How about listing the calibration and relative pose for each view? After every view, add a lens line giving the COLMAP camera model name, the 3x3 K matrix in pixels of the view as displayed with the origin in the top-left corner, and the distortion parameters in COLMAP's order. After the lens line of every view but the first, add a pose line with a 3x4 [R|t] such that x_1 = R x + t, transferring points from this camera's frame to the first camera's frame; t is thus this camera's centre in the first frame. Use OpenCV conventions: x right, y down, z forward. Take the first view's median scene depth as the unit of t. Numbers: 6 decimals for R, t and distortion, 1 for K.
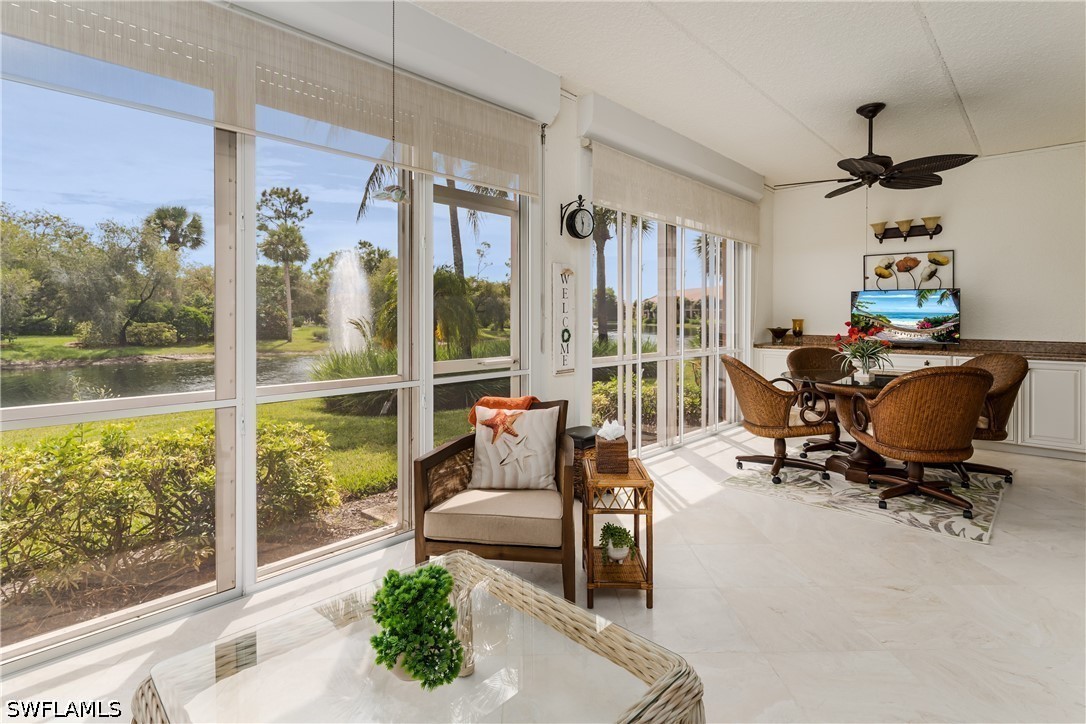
lens RADIAL K [[534.8, 0, 544.7], [0, 534.8, 313.5], [0, 0, 1]] dist [0.026025, 0.000077]
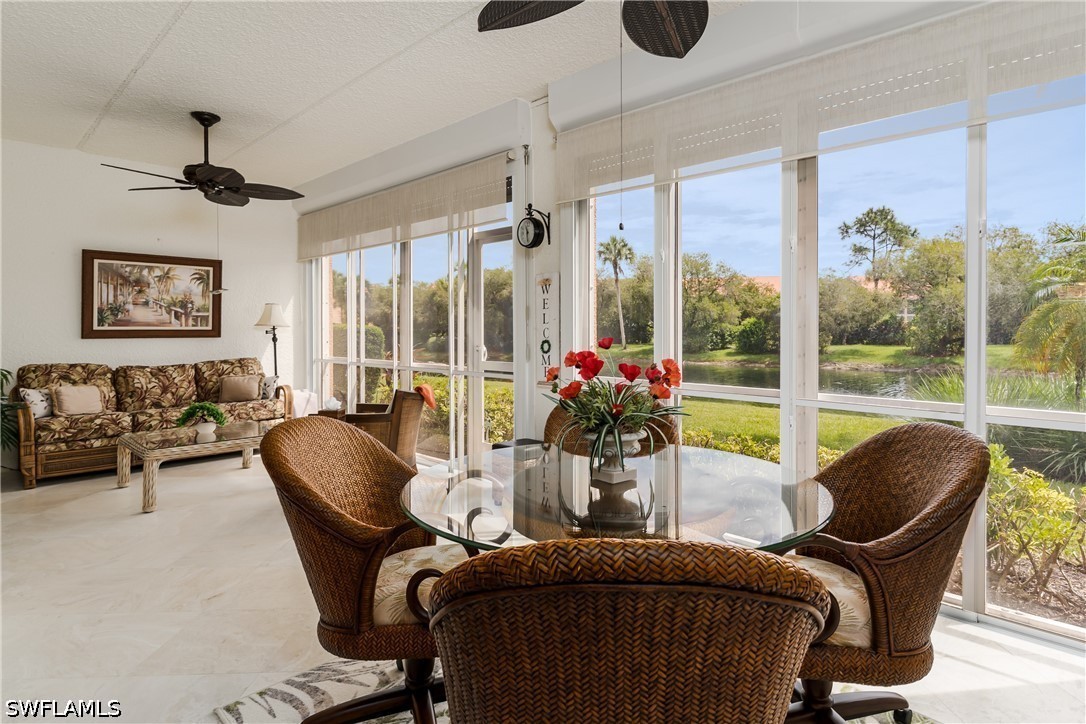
lens RADIAL K [[549.9, 0, 575.3], [0, 549.9, 335.0], [0, 0, 1]] dist [-0.000128, -0.000165]
pose [[0.042951, 0.010500, -0.999022, 1.319519], [-0.002062, 0.999944, 0.010421, 0.011558], [0.999075, 0.001613, 0.042970, 1.271772]]
